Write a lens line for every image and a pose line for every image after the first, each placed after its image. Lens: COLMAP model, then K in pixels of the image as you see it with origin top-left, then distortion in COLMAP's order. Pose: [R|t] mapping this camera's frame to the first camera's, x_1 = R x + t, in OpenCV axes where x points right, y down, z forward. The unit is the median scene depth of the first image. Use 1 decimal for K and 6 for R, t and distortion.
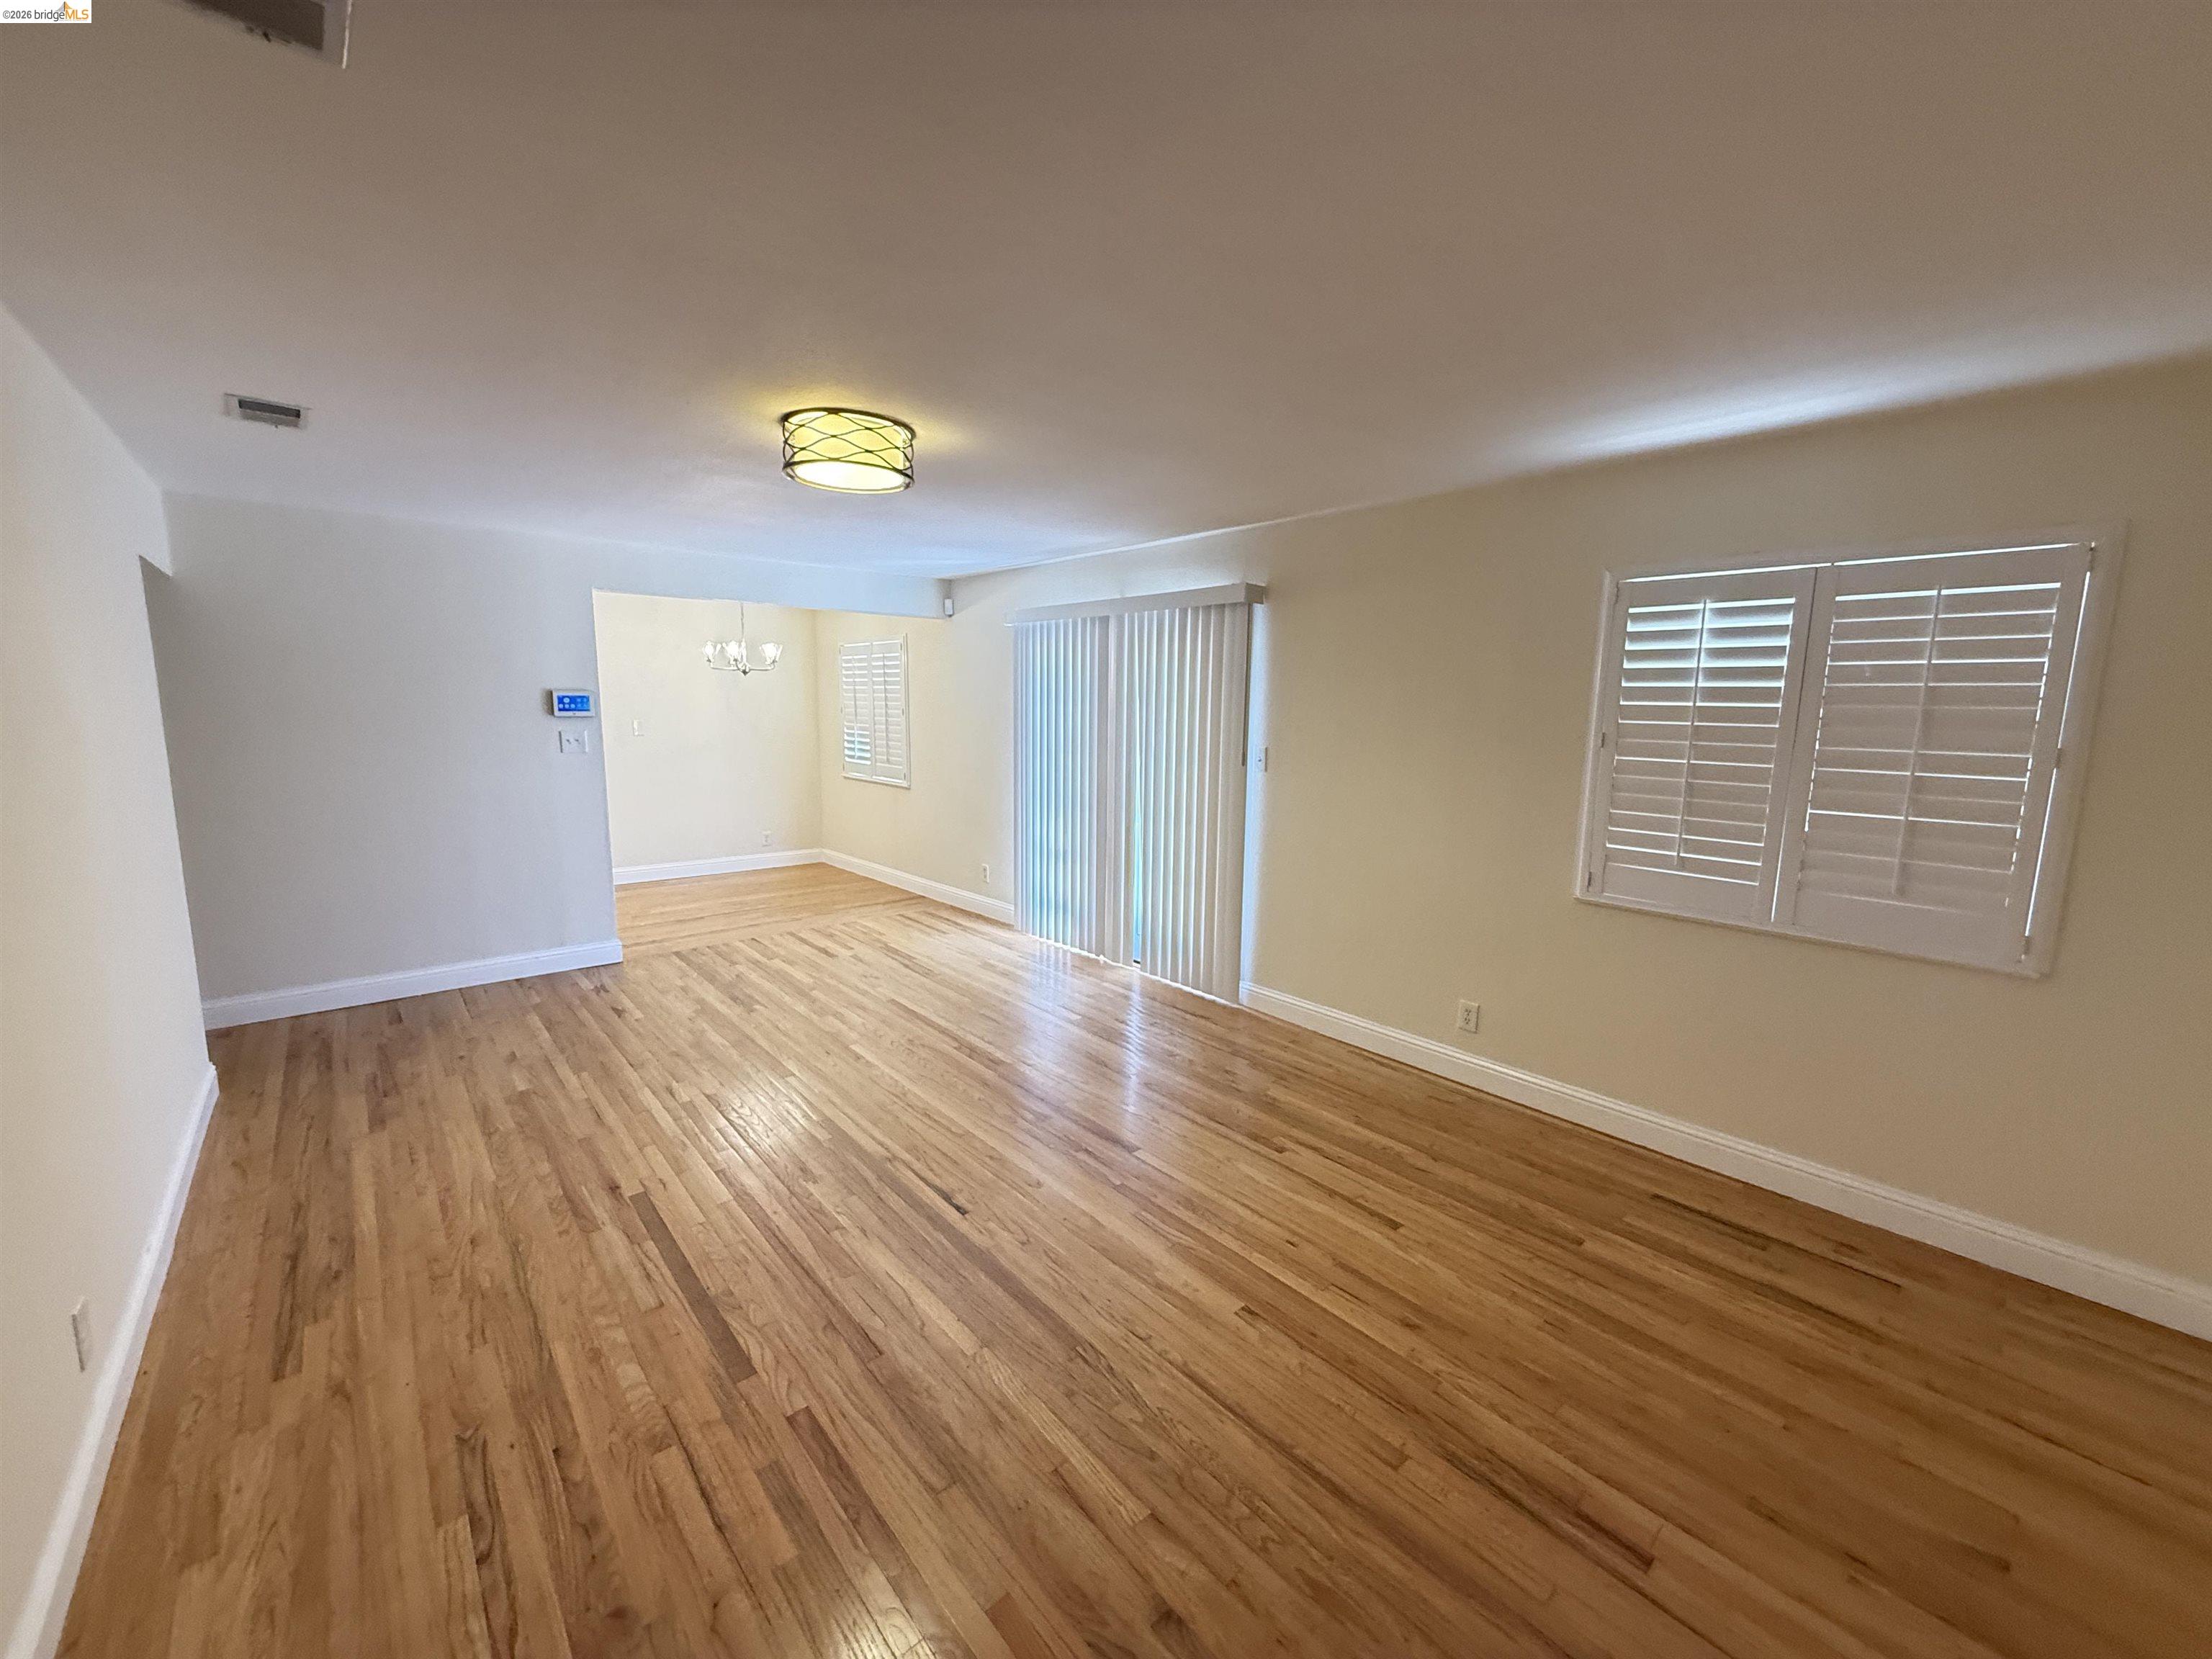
lens RADIAL K [[883.8, 0, 1105.9], [0, 883.8, 831.4], [0, 0, 1]] dist [0.001068, -0.000267]
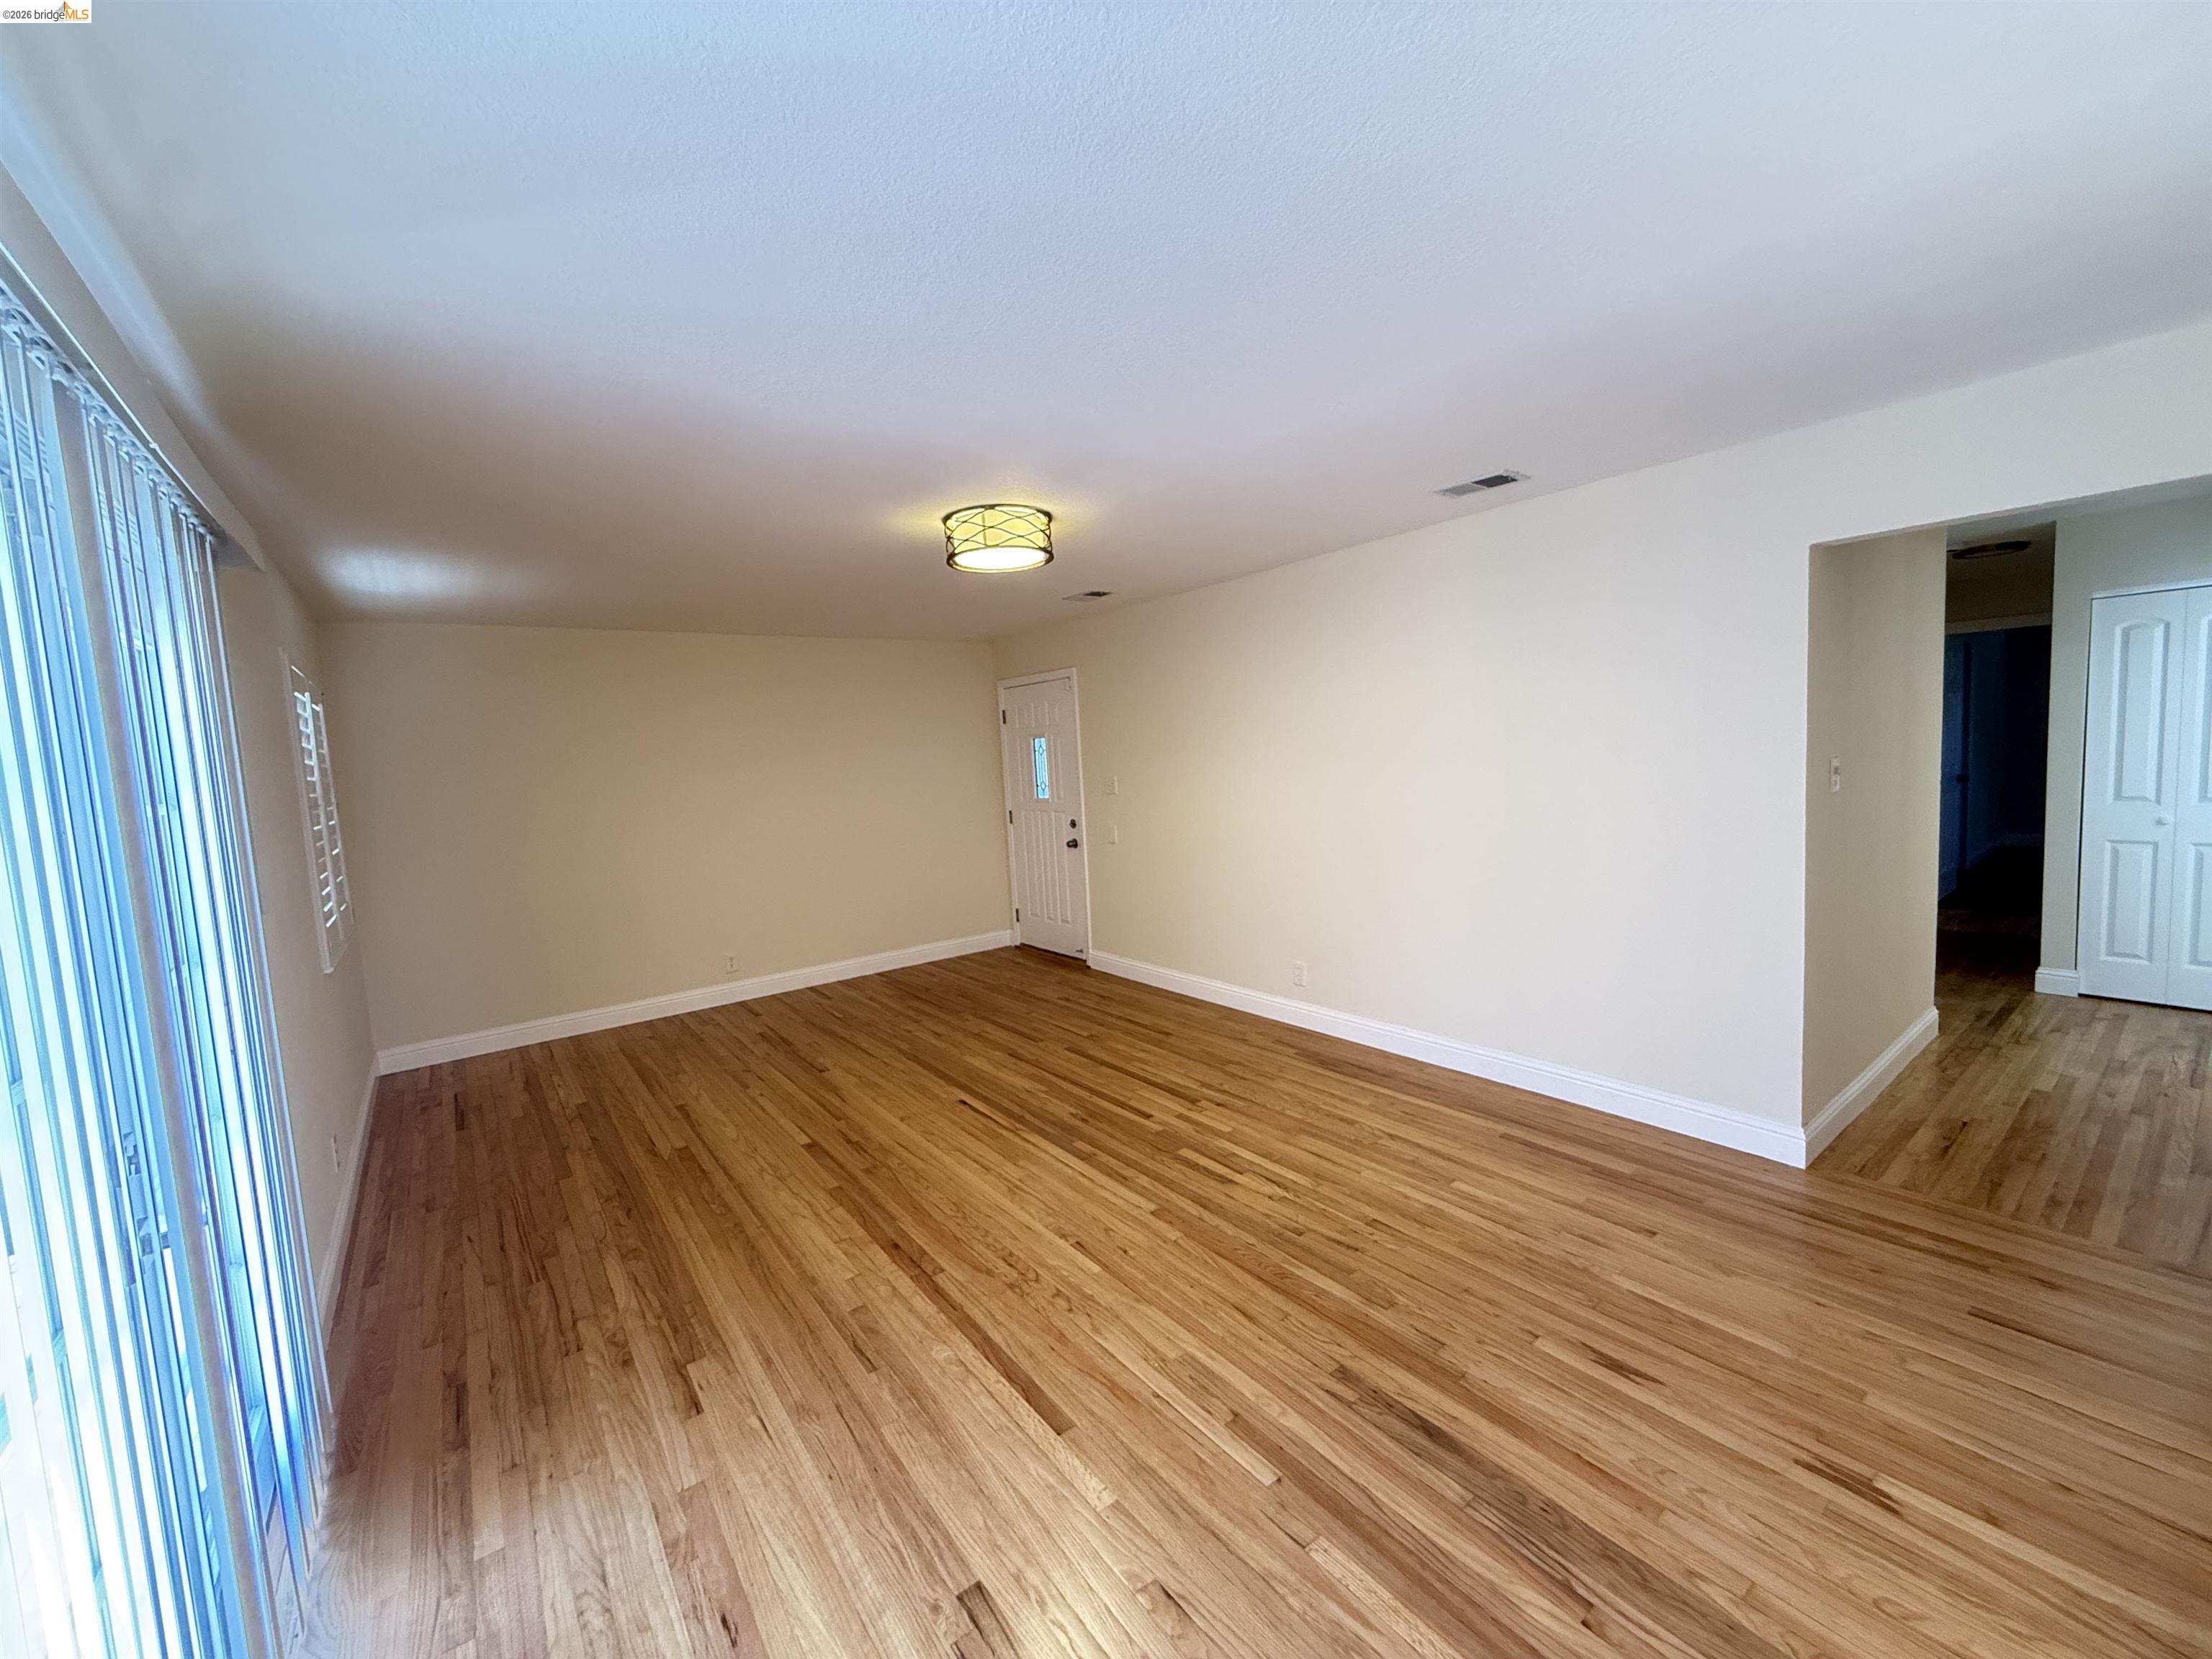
lens RADIAL K [[883.8, 0, 1100.5], [0, 883.8, 826.5], [0, 0, 1]] dist [0.001068, -0.000267]
pose [[-0.996184, 0.035416, 0.079771, -0.445992], [0.053211, 0.970913, 0.233445, -0.283306], [-0.069183, 0.236799, -0.969092, 1.959674]]
